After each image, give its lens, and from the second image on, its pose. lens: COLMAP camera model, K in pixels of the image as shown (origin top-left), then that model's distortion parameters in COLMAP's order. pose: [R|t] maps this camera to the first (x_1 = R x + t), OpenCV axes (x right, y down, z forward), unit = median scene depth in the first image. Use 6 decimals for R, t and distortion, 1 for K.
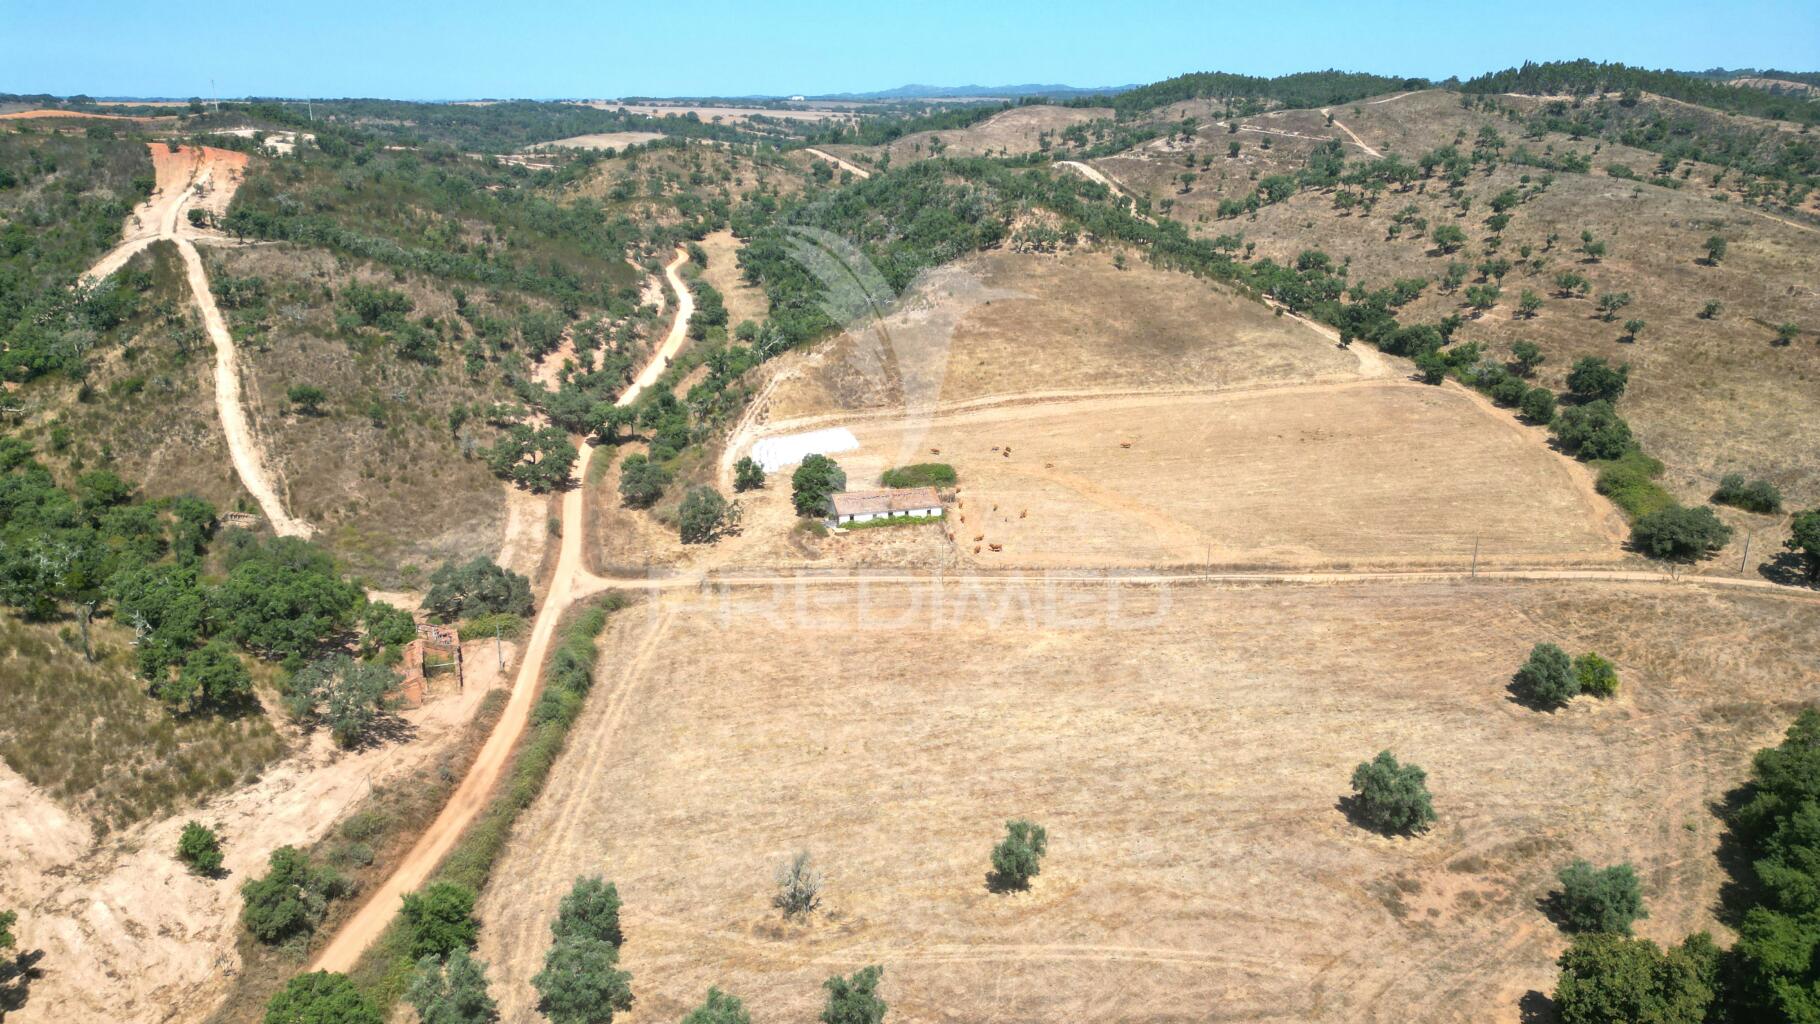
lens RADIAL K [[1279.2, 0, 913.2], [0, 1279.2, 512.4], [0, 0, 1]] dist [0.089342, -0.087819]
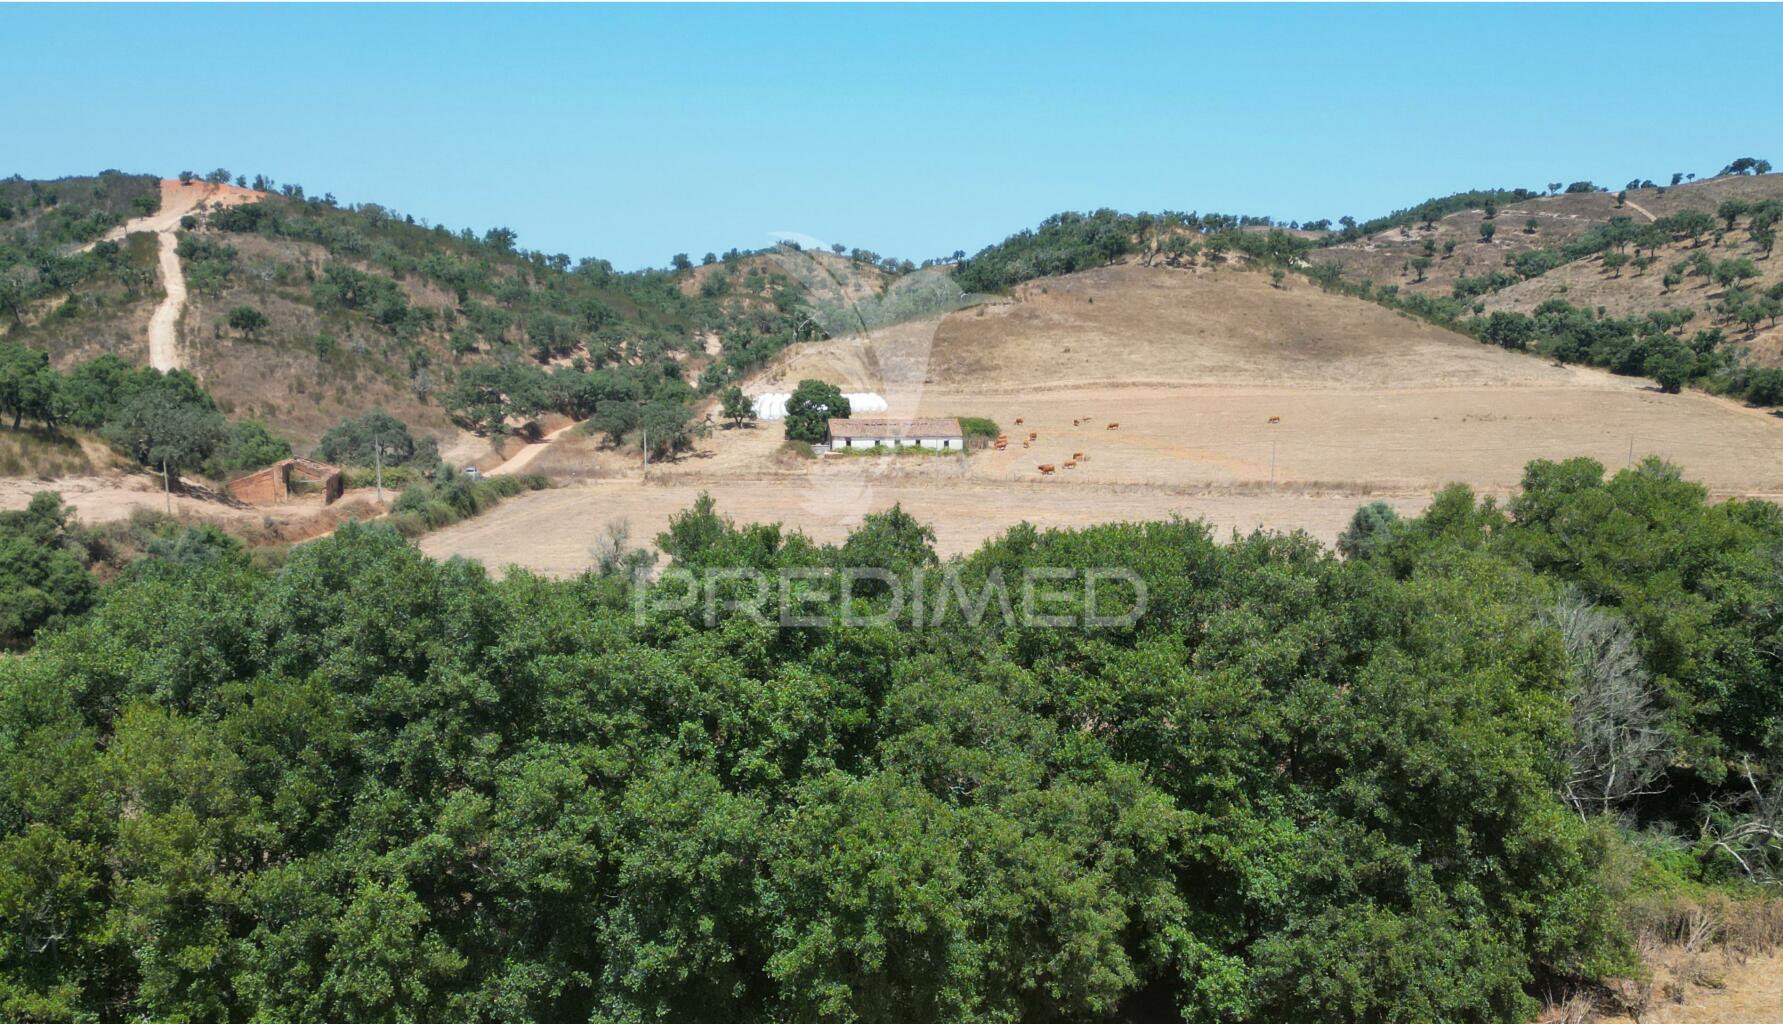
lens RADIAL K [[1667.4, 0, 911.6], [0, 1667.4, 669.5], [0, 0, 1]] dist [0.090704, -0.095565]
pose [[0.990256, 0.033571, -0.135155, 0.098817], [-0.047694, 0.993573, -0.102653, 0.180383], [0.130840, 0.108099, 0.985493, -0.017228]]
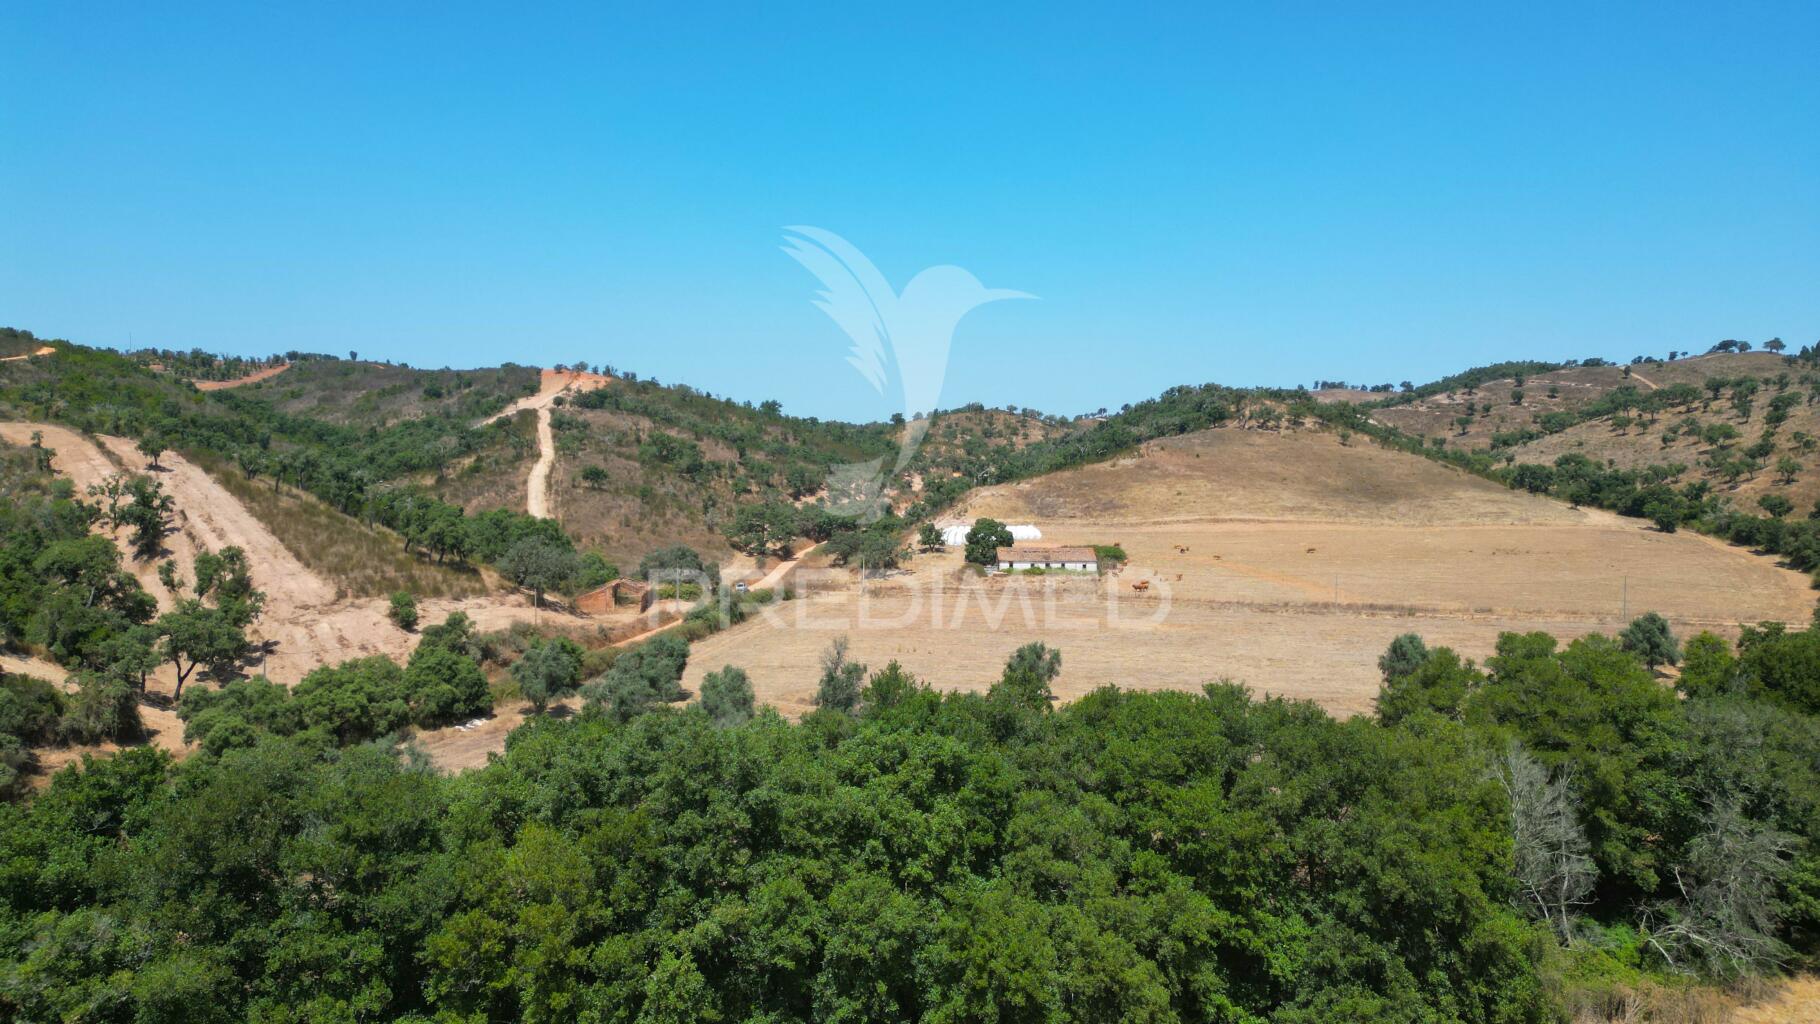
lens RADIAL K [[1279.2, 0, 913.2], [0, 1279.2, 512.4], [0, 0, 1]] dist [0.089342, -0.087819]
pose [[0.966142, 0.018910, -0.257316, 0.107639], [-0.085133, 0.964821, -0.248742, 0.171058], [0.243560, 0.262226, 0.933765, -0.043192]]
